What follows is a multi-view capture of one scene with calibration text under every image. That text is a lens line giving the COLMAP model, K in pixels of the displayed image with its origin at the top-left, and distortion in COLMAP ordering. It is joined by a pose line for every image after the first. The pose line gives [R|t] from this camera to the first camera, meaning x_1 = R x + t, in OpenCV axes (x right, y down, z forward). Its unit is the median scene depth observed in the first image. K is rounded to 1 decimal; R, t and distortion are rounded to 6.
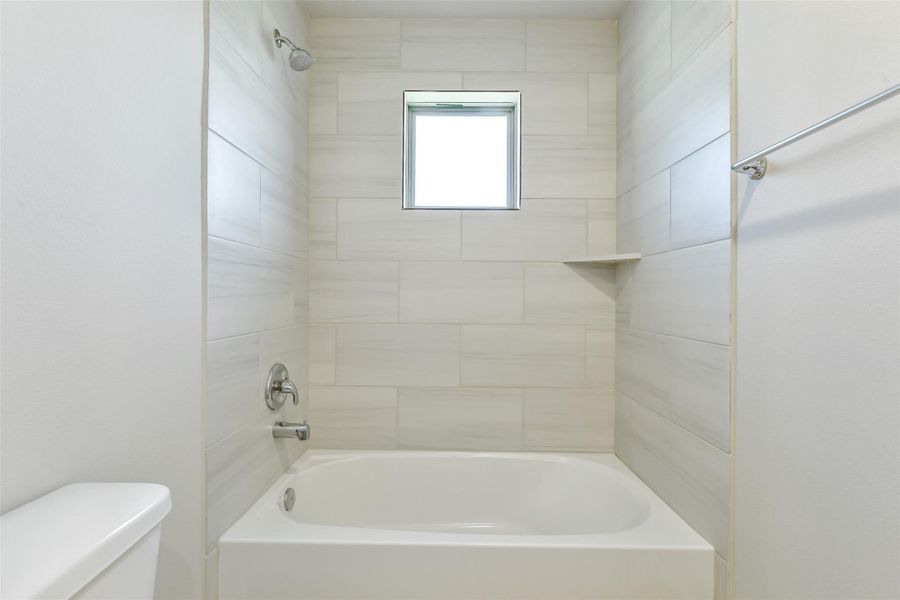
lens RADIAL K [[390.6, 0, 447.3], [0, 390.6, 295.7], [0, 0, 1]] dist [-0.003730, -0.000148]
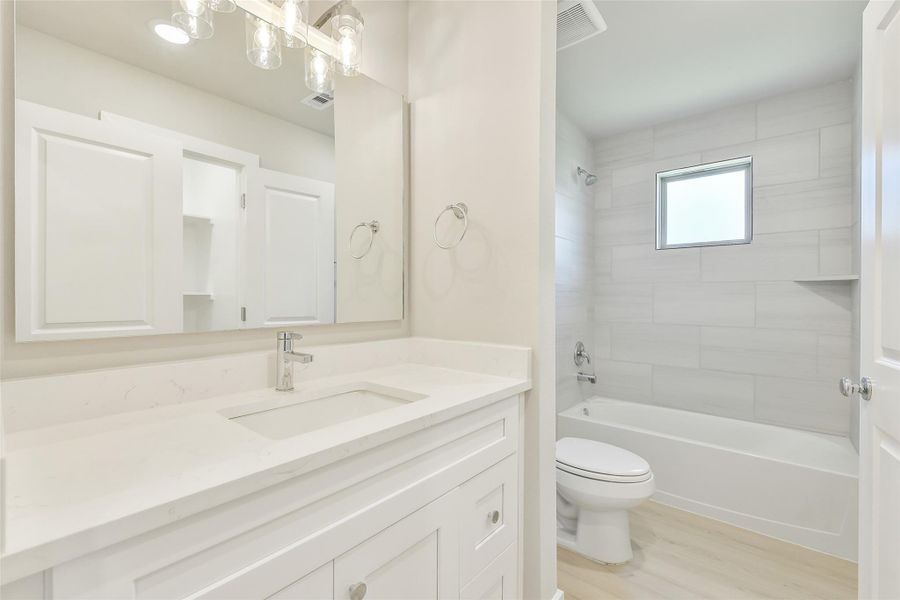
lens RADIAL K [[390.6, 0, 452.3], [0, 390.6, 297.2], [0, 0, 1]] dist [-0.003730, -0.000148]
pose [[0.788148, -0.002387, -0.615481, 0.202863], [0.001471, 0.999997, -0.001995, -0.032251], [0.615484, 0.000667, 0.788149, -0.719491]]
